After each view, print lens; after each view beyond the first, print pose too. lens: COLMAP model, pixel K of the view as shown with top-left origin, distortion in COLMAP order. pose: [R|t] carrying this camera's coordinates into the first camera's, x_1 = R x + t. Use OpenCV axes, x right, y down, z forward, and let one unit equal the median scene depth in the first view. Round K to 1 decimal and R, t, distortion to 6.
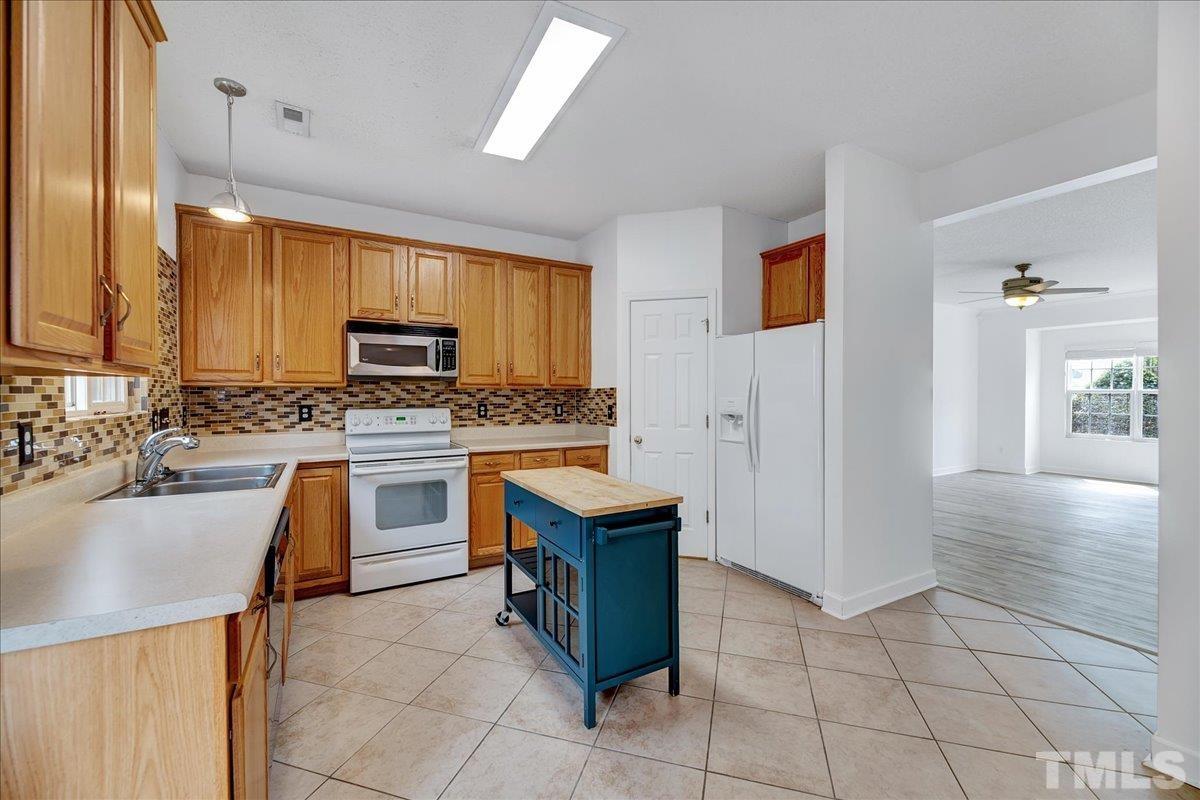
lens RADIAL K [[486.6, 0, 597.0], [0, 486.6, 398.5], [0, 0, 1]] dist [0.000284, -0.003511]
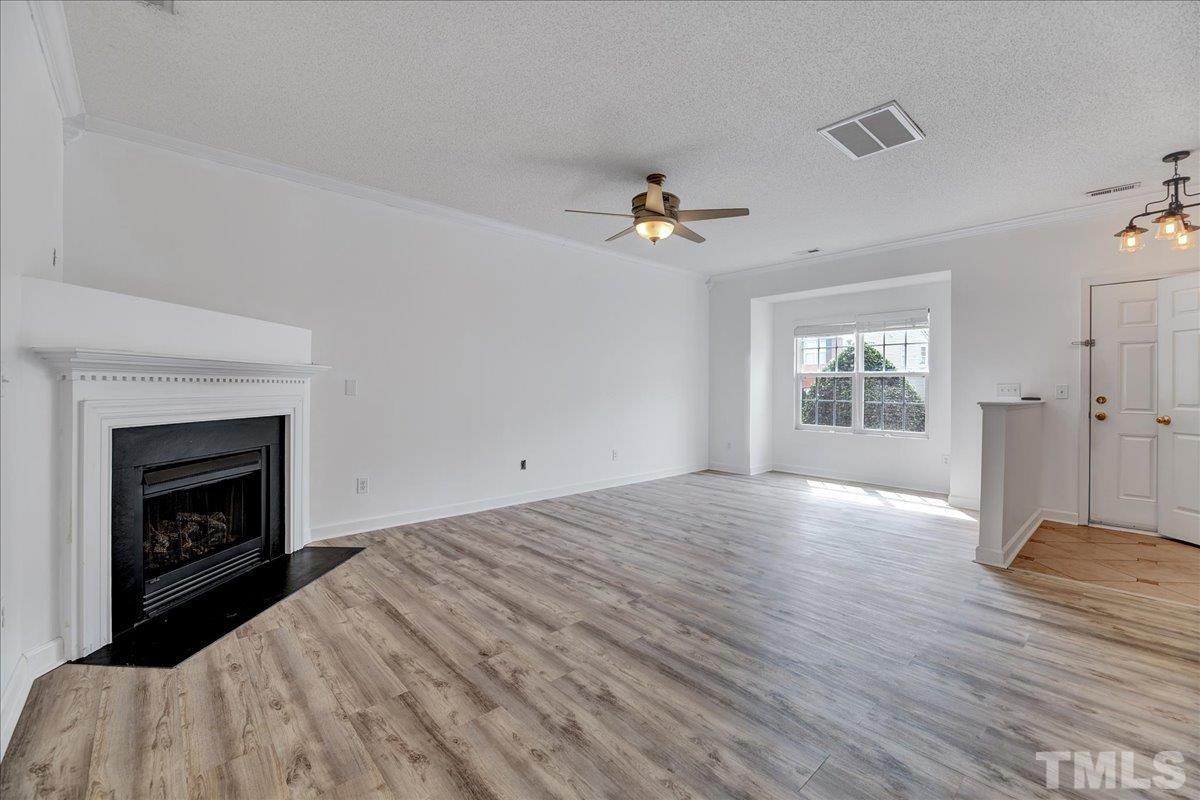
lens RADIAL K [[486.6, 0, 592.4], [0, 486.6, 391.1], [0, 0, 1]] dist [0.000284, -0.003511]
pose [[0.977368, 0.001535, 0.211542, 0.934939], [-0.001344, 0.999999, -0.001045, 0.033044], [-0.211543, 0.000737, 0.977368, 0.519517]]
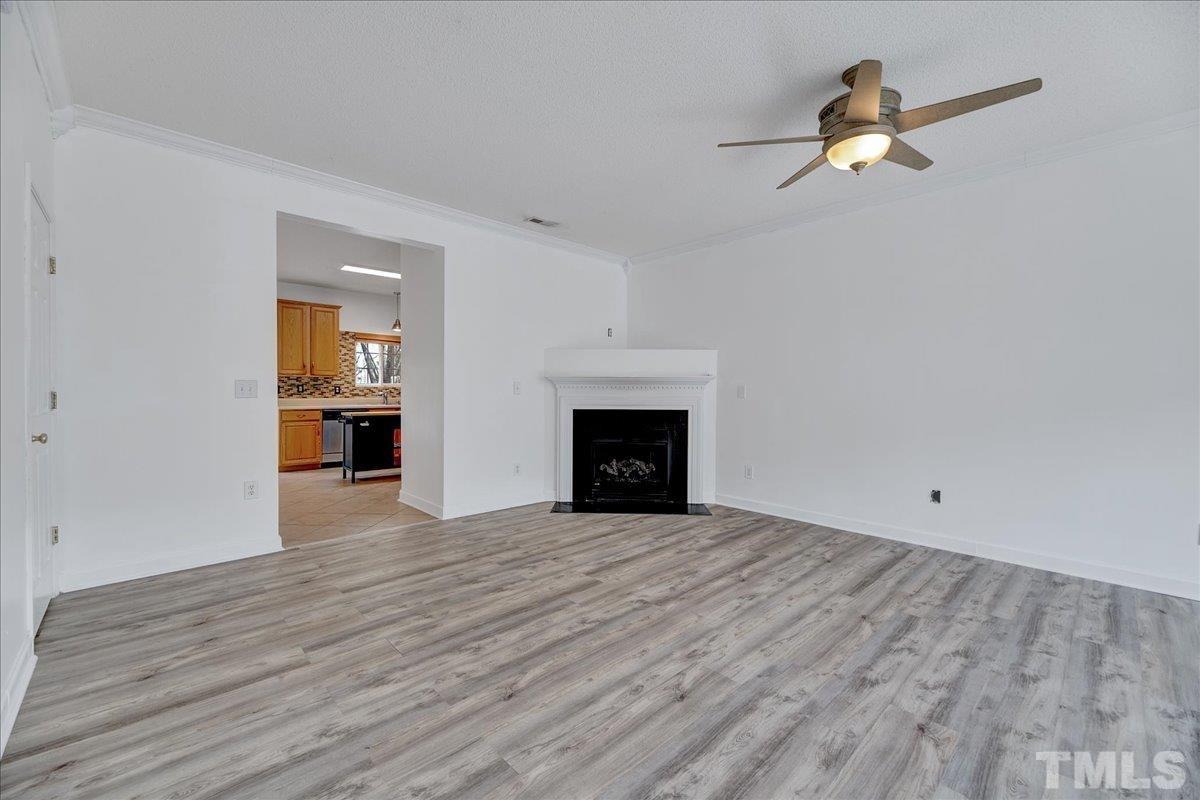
lens RADIAL K [[486.6, 0, 600.7], [0, 486.6, 399.3], [0, 0, 1]] dist [0.000284, -0.003511]
pose [[0.240203, 0.016000, -0.970591, 1.810354], [-0.012979, 0.999828, 0.013270, 0.033211], [0.970636, 0.009410, 0.240369, 0.960178]]
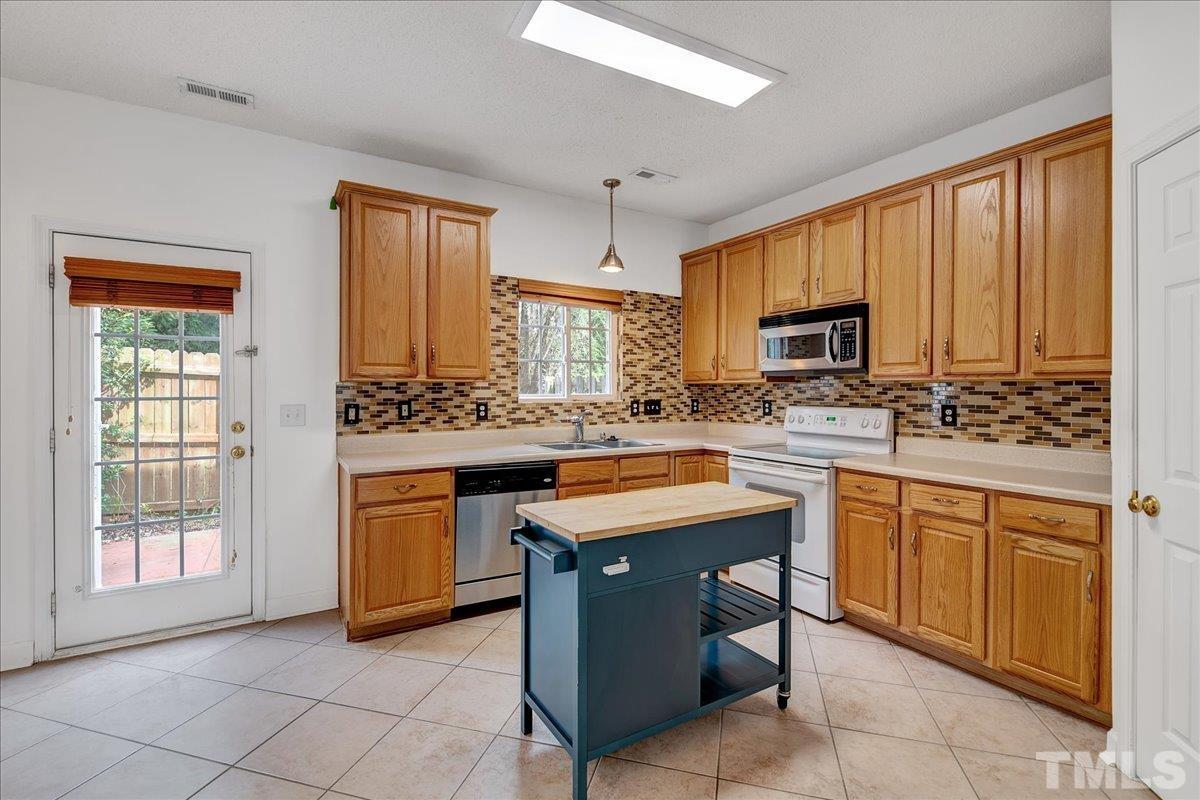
lens RADIAL K [[534.0, 0, 594.5], [0, 534.0, 389.4], [0, 0, 1]] dist [0.001814, 0.000144]
pose [[0.023617, -0.000167, -0.999721, 0.531167], [-0.010016, 0.999950, -0.000404, -0.005816], [0.999671, 0.010023, 0.023614, 0.557076]]
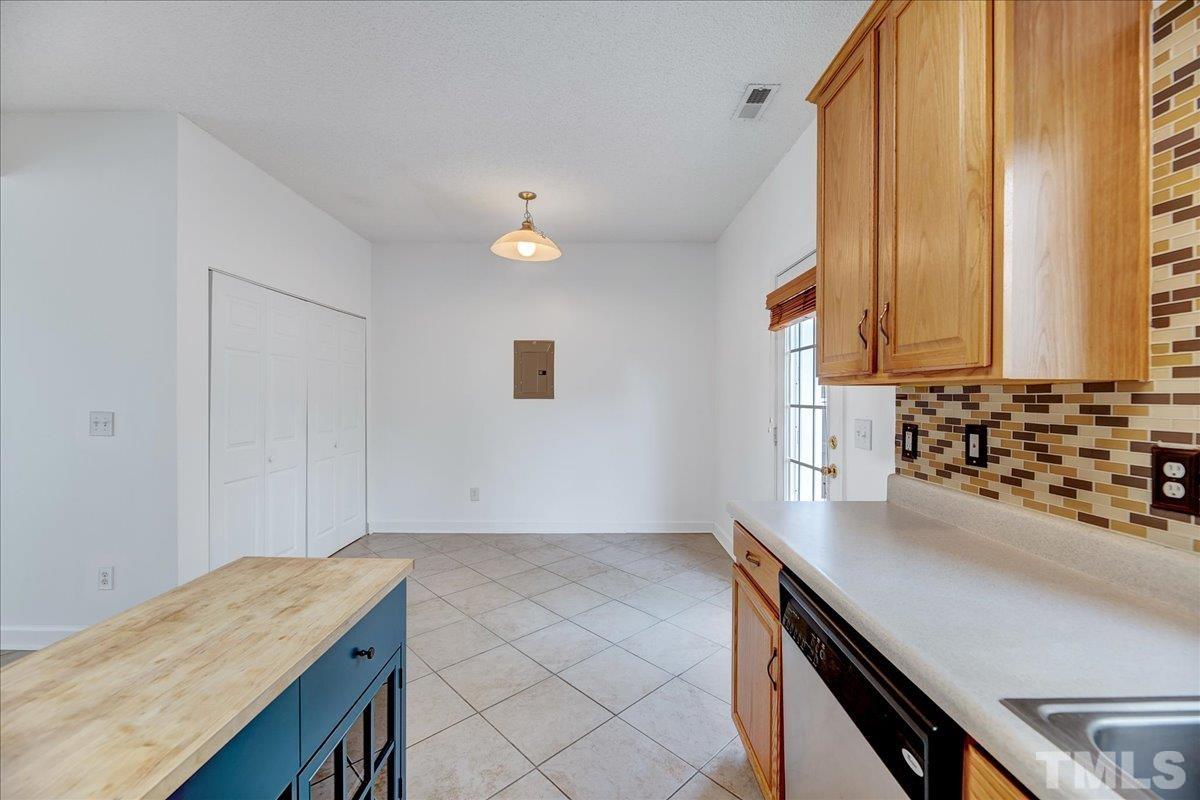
lens RADIAL K [[486.6, 0, 597.5], [0, 486.6, 396.4], [0, 0, 1]] dist [0.000284, -0.003511]
pose [[-0.869692, -0.003536, 0.493582, -0.308862], [0.003067, 0.999916, 0.012568, -0.011996], [-0.493585, 0.012444, -0.869609, 0.736462]]
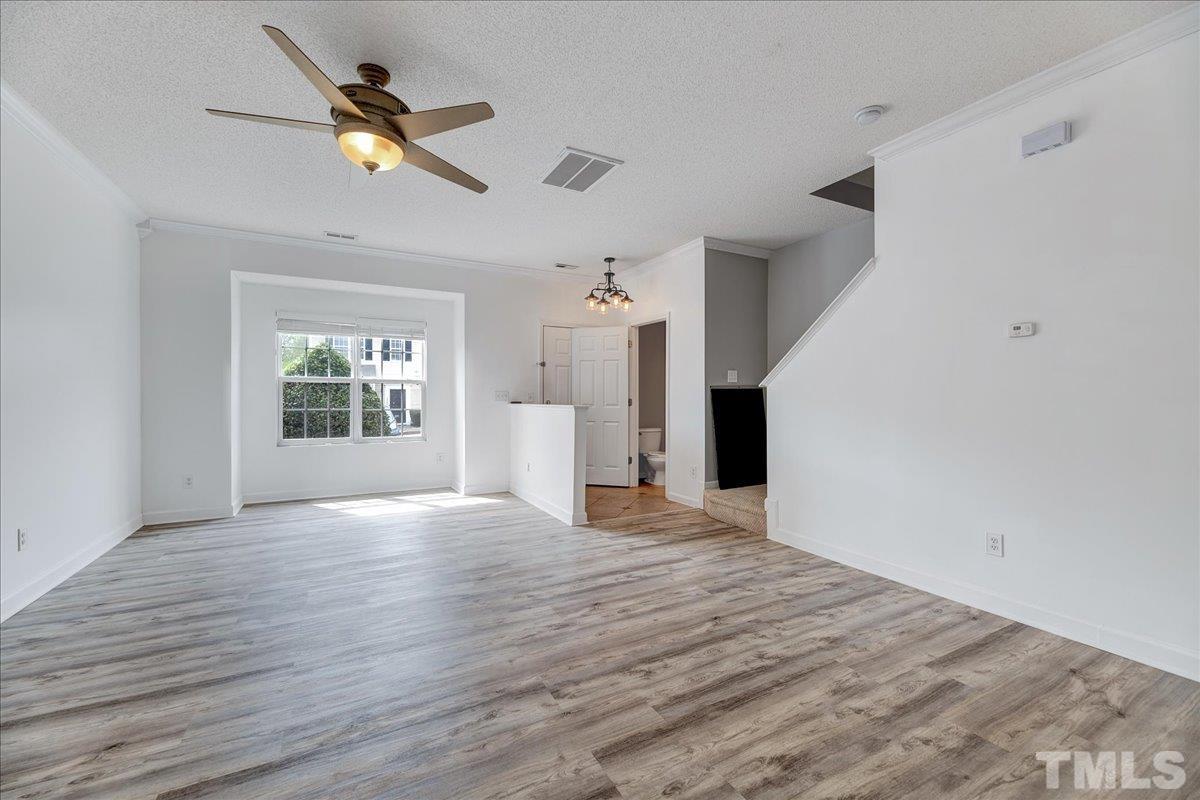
lens RADIAL K [[486.6, 0, 594.9], [0, 486.6, 399.0], [0, 0, 1]] dist [0.000284, -0.003511]
pose [[0.031313, -0.007715, 0.999480, 0.640222], [0.008720, 0.999934, 0.007446, 0.027607], [-0.999472, 0.008483, 0.031379, 1.136128]]
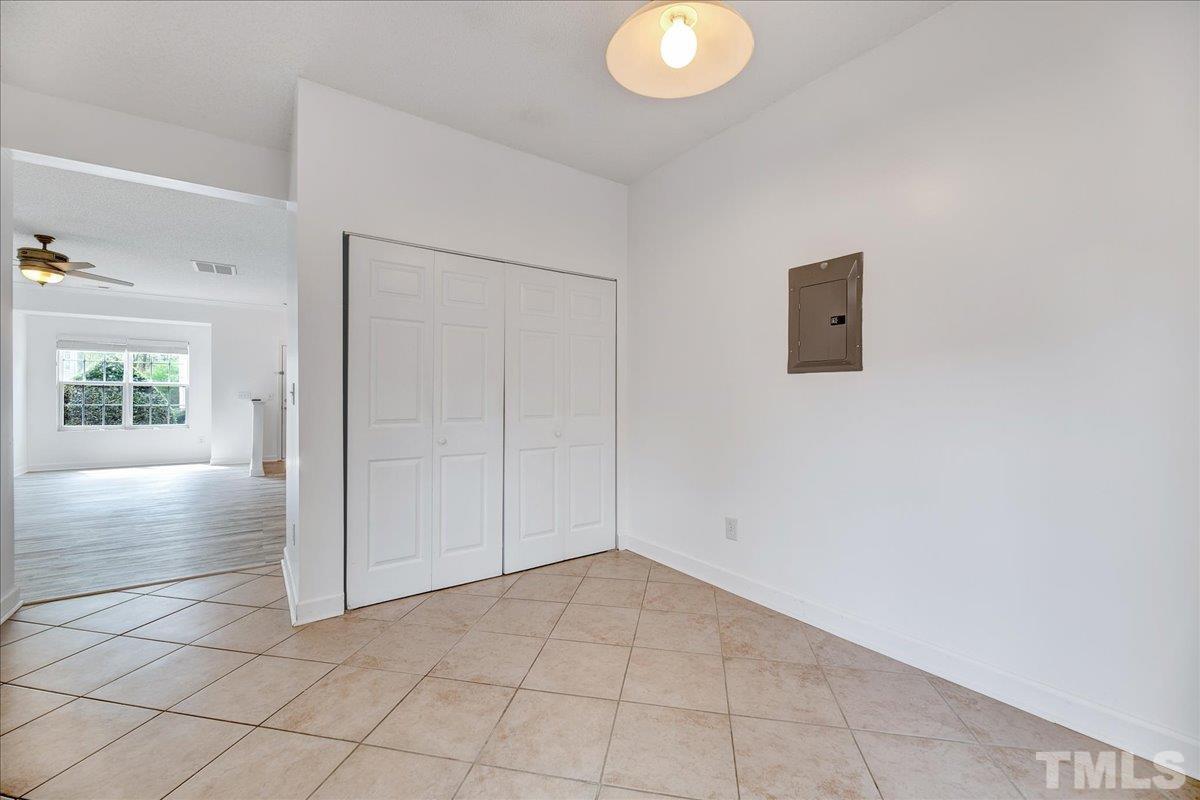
lens RADIAL K [[486.6, 0, 599.0], [0, 486.6, 395.7], [0, 0, 1]] dist [0.000284, -0.003511]
pose [[-0.105406, -0.001349, 0.994428, -0.172664], [0.007645, 0.999968, 0.002167, 0.036783], [-0.994400, 0.007831, -0.105392, 0.110030]]
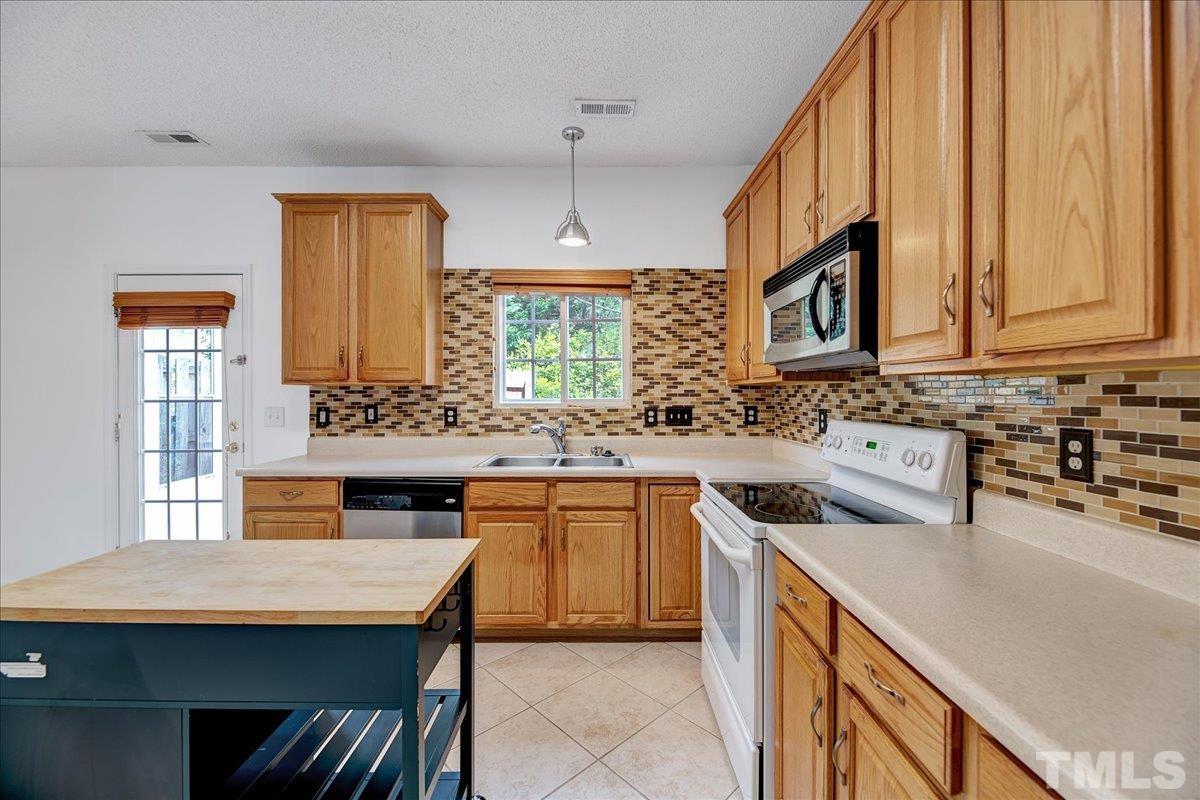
lens RADIAL K [[486.6, 0, 600.3], [0, 486.6, 394.1], [0, 0, 1]] dist [0.000284, -0.003511]
pose [[-0.489763, 0.002014, -0.871853, 0.149090], [-0.007622, 0.999949, 0.006592, -0.009904], [0.871822, 0.009874, -0.489723, 0.999125]]
